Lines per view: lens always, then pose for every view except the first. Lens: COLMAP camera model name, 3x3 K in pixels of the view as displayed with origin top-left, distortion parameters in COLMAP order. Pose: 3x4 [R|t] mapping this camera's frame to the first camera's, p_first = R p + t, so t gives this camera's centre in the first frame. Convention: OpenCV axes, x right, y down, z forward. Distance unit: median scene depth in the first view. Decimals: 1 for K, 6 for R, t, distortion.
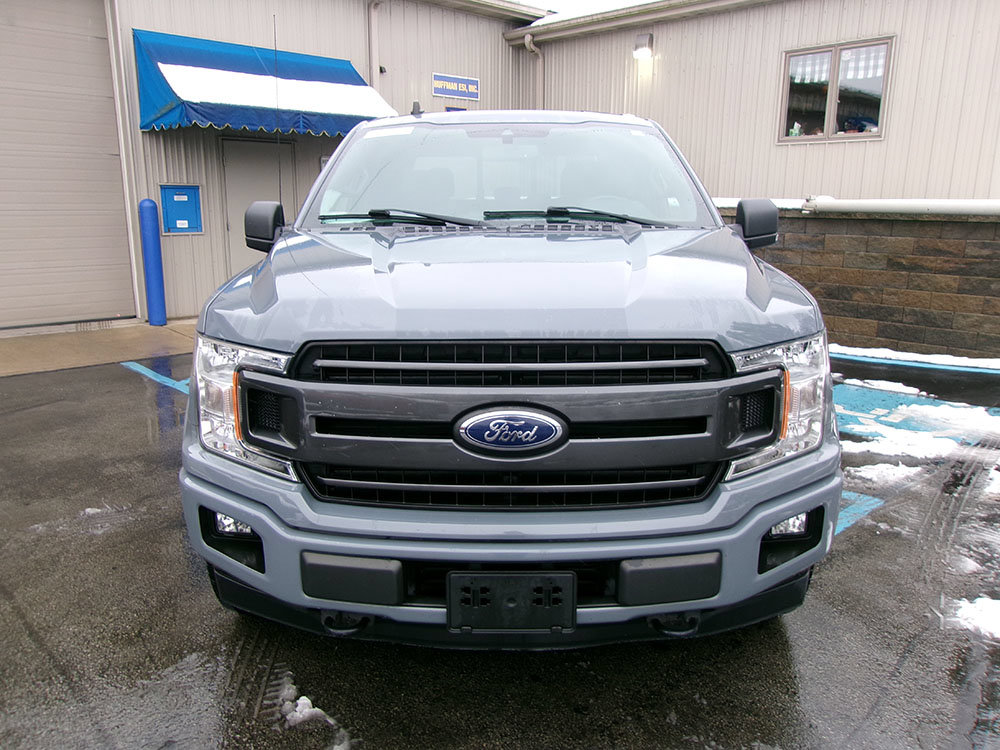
lens RADIAL K [[771.0, 0, 495.3], [0, 771.0, 376.5], [0, 0, 1]] dist [-0.049948, 0.080116]
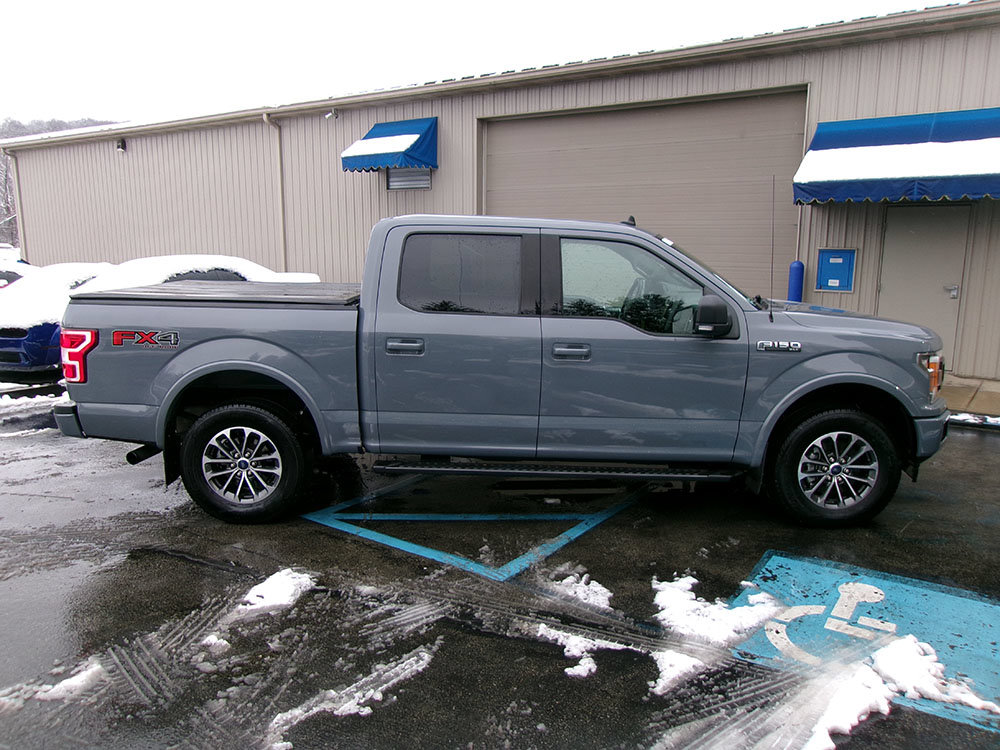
lens RADIAL K [[771.0, 0, 495.3], [0, 771.0, 376.5], [0, 0, 1]] dist [-0.049948, 0.080116]
pose [[0.186877, 0.176475, -0.966402, 0.641210], [-0.220583, 0.966151, 0.133774, -0.108978], [0.957298, 0.188172, 0.219479, 0.303147]]
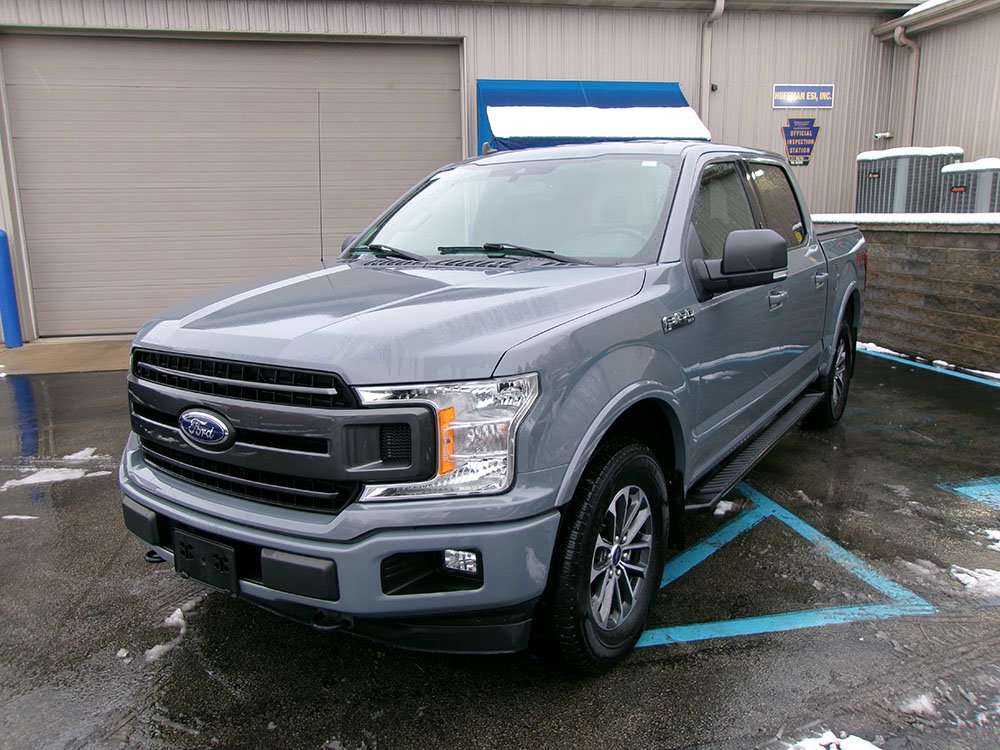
lens RADIAL K [[771.0, 0, 495.3], [0, 771.0, 376.5], [0, 0, 1]] dist [-0.049948, 0.080116]
pose [[0.834889, 0.096547, -0.541884, 0.226553], [-0.104452, 0.994397, 0.016240, -0.017753], [0.540416, 0.043042, 0.840296, 0.036010]]
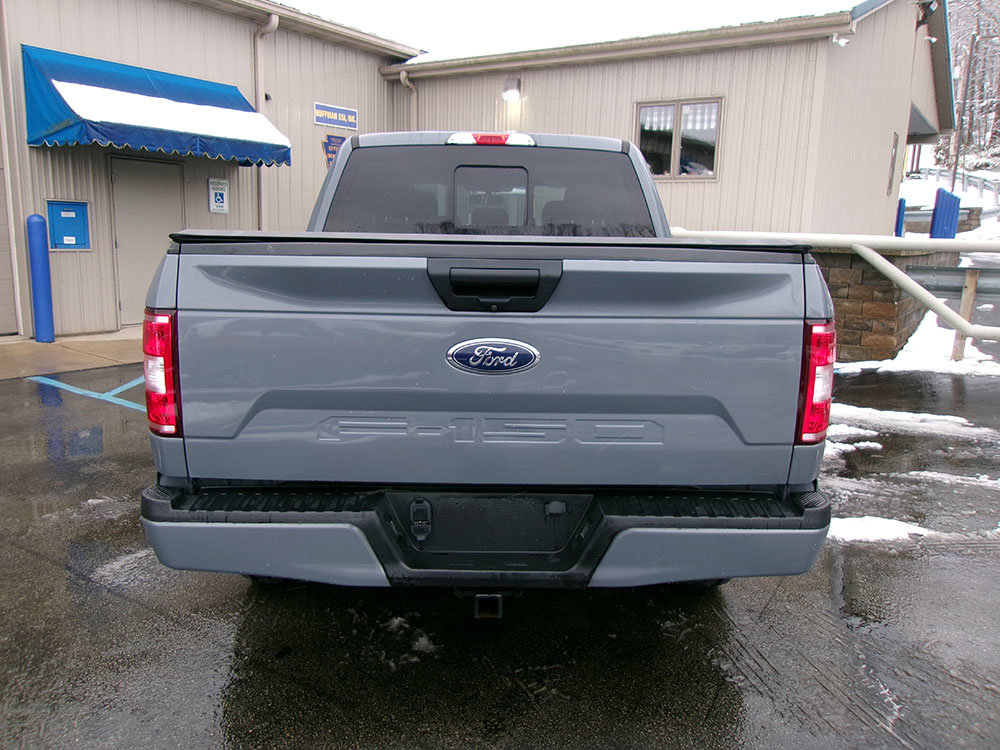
lens RADIAL K [[763.0, 0, 493.6], [0, 763.0, 371.9], [0, 0, 1]] dist [-0.002701, 0.008658]
pose [[0.978410, -0.016490, 0.206013, -0.080004], [0.023659, 0.999195, -0.032383, 0.016639], [-0.205313, 0.036557, 0.978013, -0.076073]]
